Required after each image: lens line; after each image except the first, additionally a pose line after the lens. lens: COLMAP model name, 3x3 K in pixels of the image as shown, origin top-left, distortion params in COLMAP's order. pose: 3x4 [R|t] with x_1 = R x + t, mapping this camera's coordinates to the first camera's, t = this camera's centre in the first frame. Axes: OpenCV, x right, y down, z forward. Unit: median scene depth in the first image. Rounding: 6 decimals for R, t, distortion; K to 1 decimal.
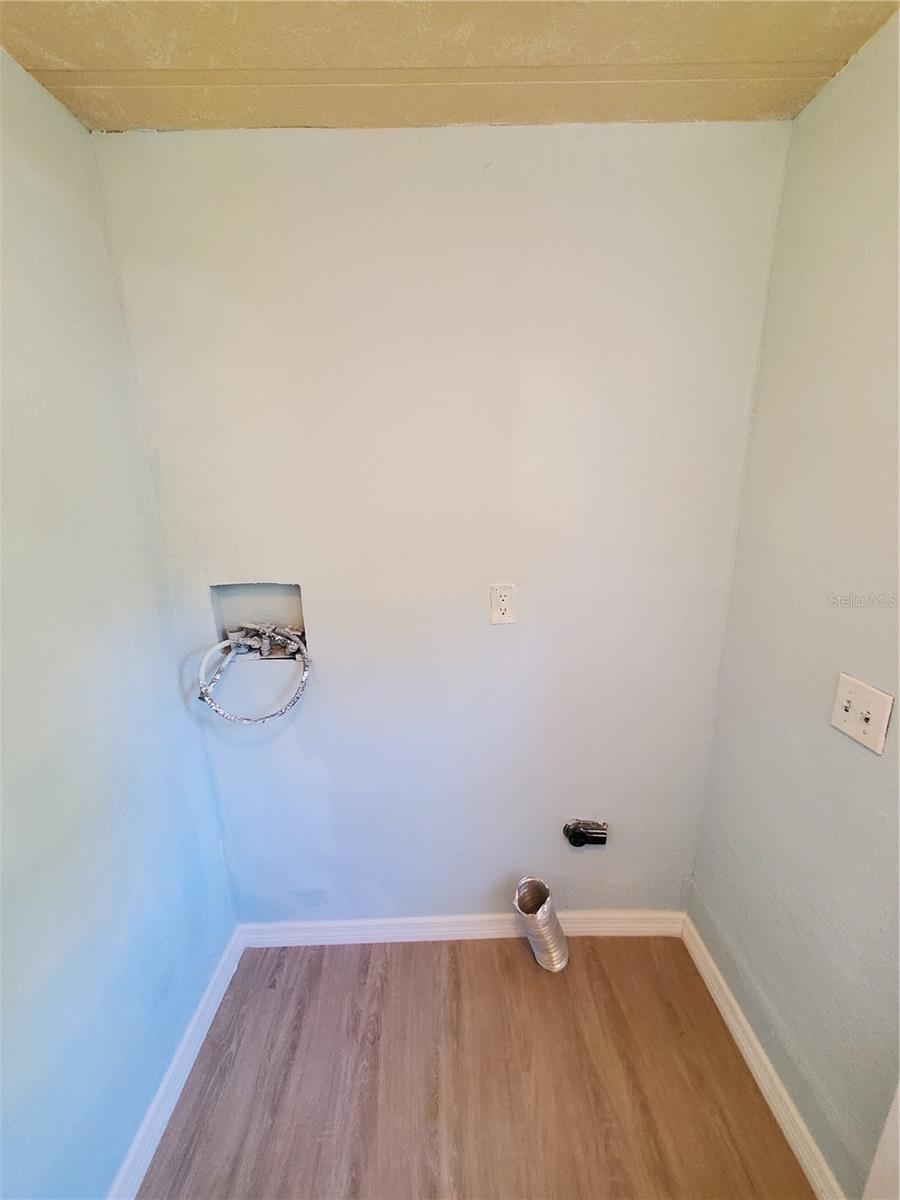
lens RADIAL K [[473.5, 0, 444.8], [0, 473.5, 606.5], [0, 0, 1]] dist [0.003641, -0.001957]
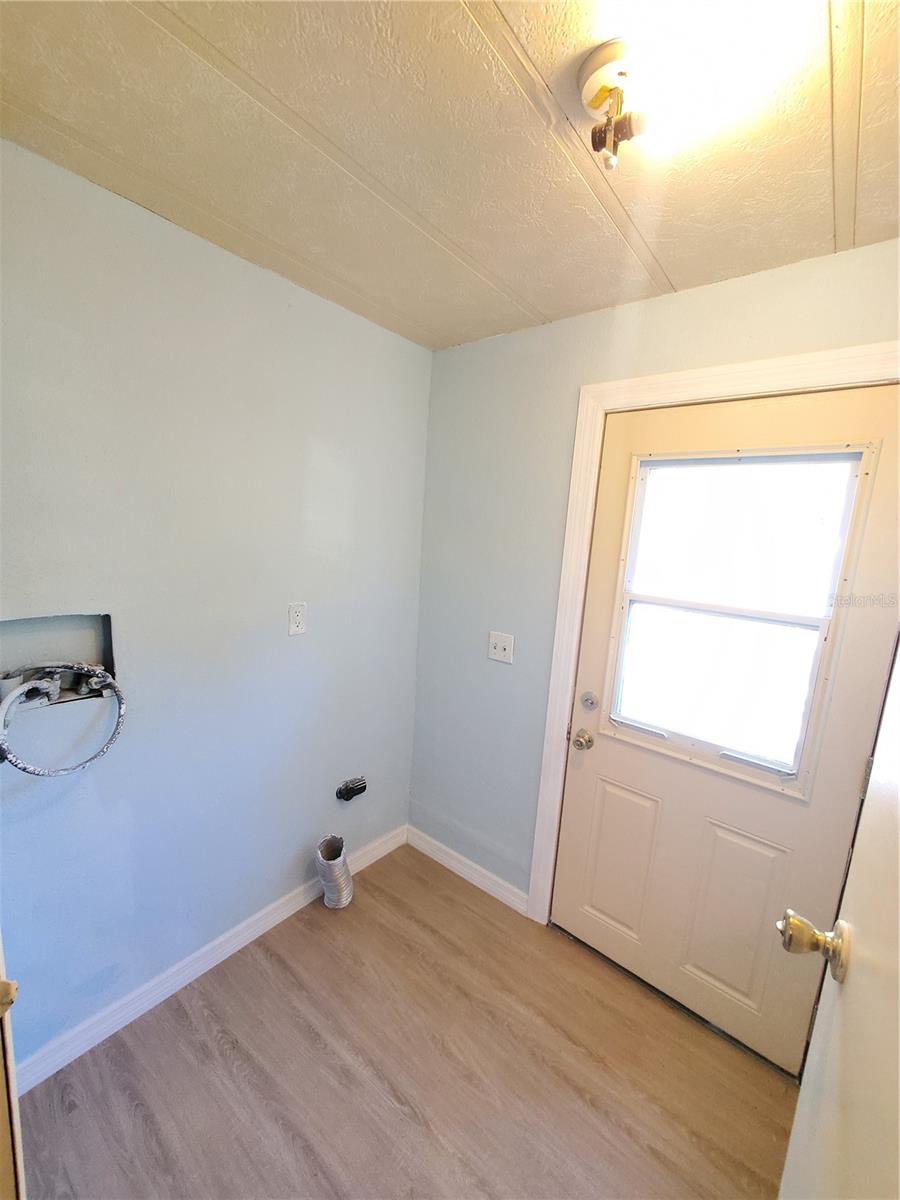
lens RADIAL K [[473.5, 0, 460.6], [0, 473.5, 602.6], [0, 0, 1]] dist [0.003641, -0.001957]
pose [[0.629127, -0.054314, 0.775403, -0.582010], [0.123552, 0.991861, -0.030768, 0.045729], [-0.767421, 0.115160, 0.630717, -0.146969]]
